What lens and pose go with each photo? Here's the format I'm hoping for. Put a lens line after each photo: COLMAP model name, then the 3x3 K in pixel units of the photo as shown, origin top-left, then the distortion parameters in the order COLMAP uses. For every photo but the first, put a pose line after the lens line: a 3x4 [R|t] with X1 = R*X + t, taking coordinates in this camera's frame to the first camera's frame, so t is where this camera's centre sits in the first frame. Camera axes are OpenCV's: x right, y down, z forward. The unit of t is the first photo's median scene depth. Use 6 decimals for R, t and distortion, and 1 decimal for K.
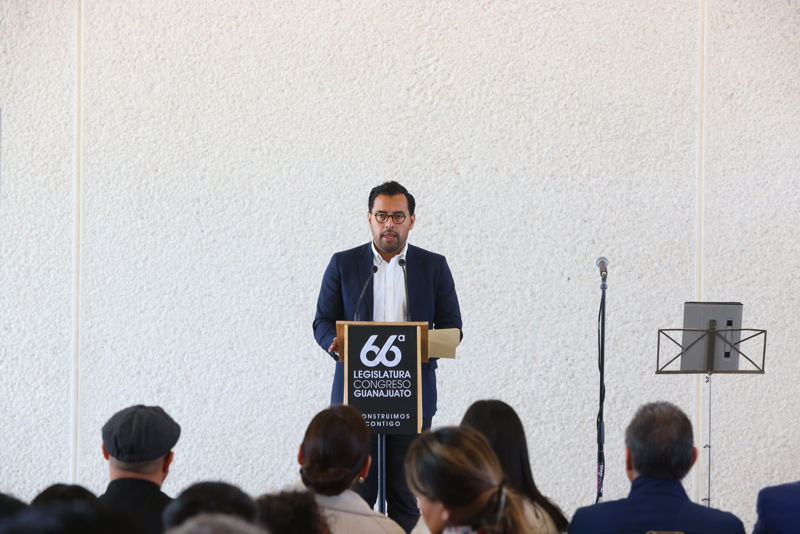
lens RADIAL K [[2821.9, 0, 414.0], [0, 2821.9, 287.3], [0, 0, 1]] dist [0.317406, 0.000000]
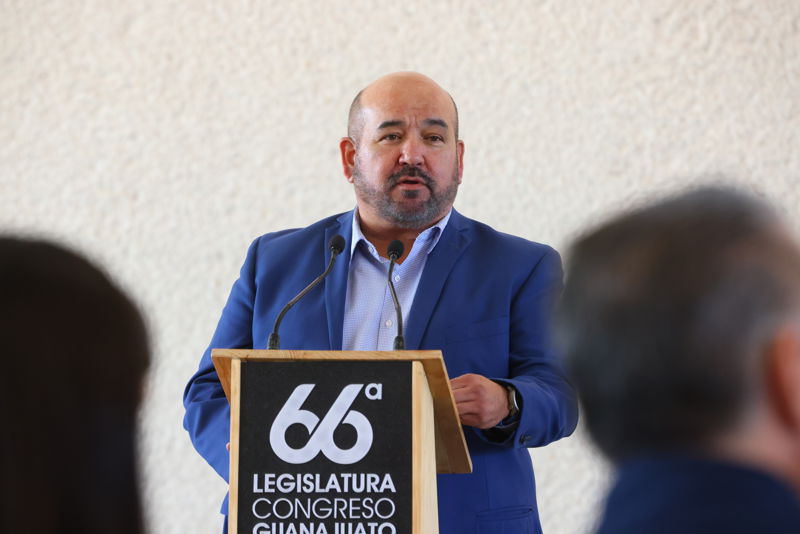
lens RADIAL K [[4610.5, 0, 398.2], [0, 4610.5, 272.4], [0, 0, 1]] dist [1.908244, 0.000000]
pose [[0.991806, -0.003986, -0.127690, 0.054591], [-0.006399, 0.996709, -0.080812, 0.035384], [0.127592, 0.080967, 0.988516, 0.225601]]
